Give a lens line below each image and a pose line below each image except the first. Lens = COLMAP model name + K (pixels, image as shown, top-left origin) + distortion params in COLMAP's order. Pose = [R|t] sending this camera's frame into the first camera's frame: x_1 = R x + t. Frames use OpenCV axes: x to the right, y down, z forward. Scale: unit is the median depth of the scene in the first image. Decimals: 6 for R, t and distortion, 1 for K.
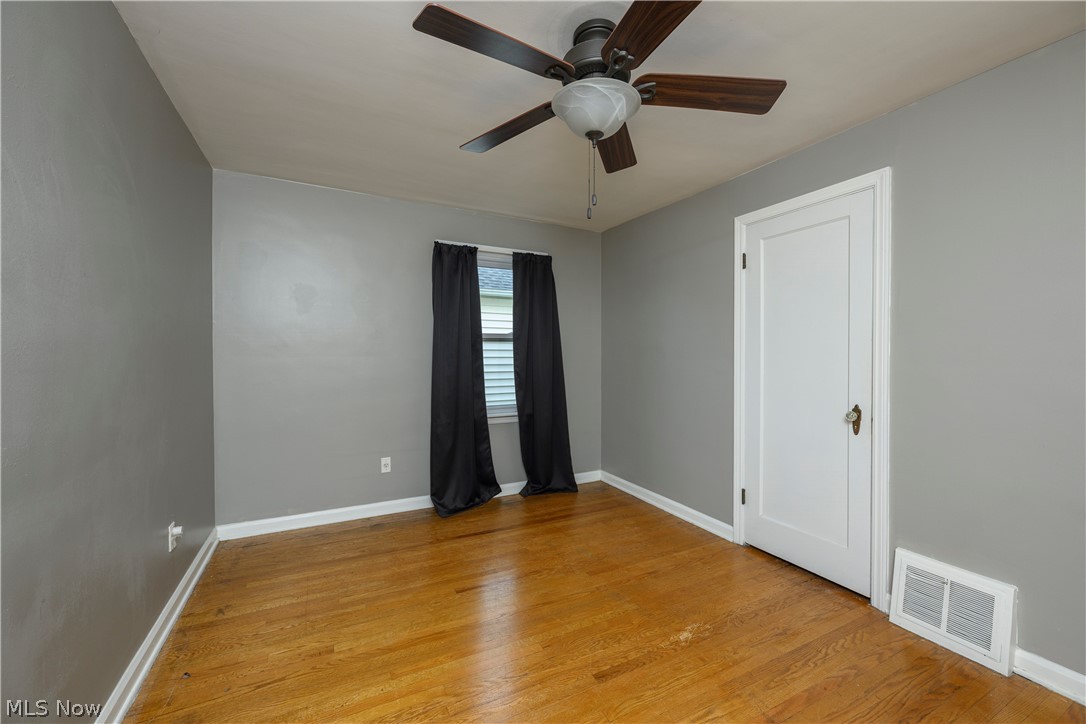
lens RADIAL K [[438.7, 0, 540.8], [0, 438.7, 358.3], [0, 0, 1]] dist [-0.002603, 0.001308]
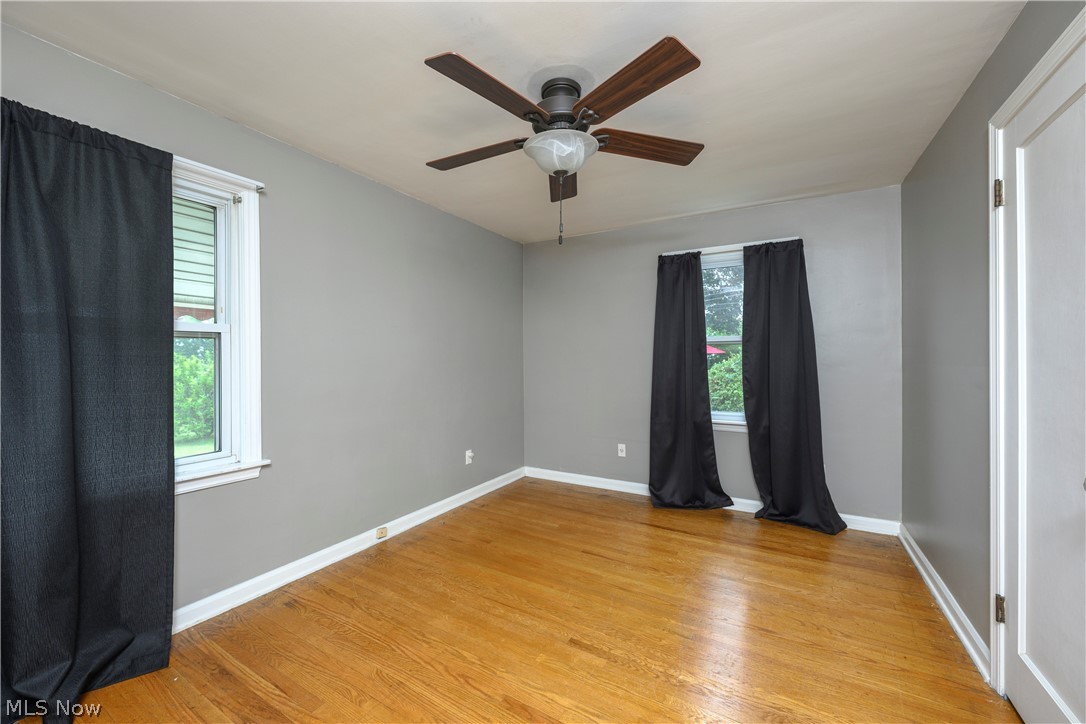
lens RADIAL K [[438.7, 0, 531.0], [0, 438.7, 361.2], [0, 0, 1]] dist [-0.002603, 0.001308]
pose [[0.514771, 0.003677, -0.857320, 0.525408], [-0.002119, 0.999993, 0.003017, -0.004794], [0.857325, 0.000263, 0.514775, 0.157331]]
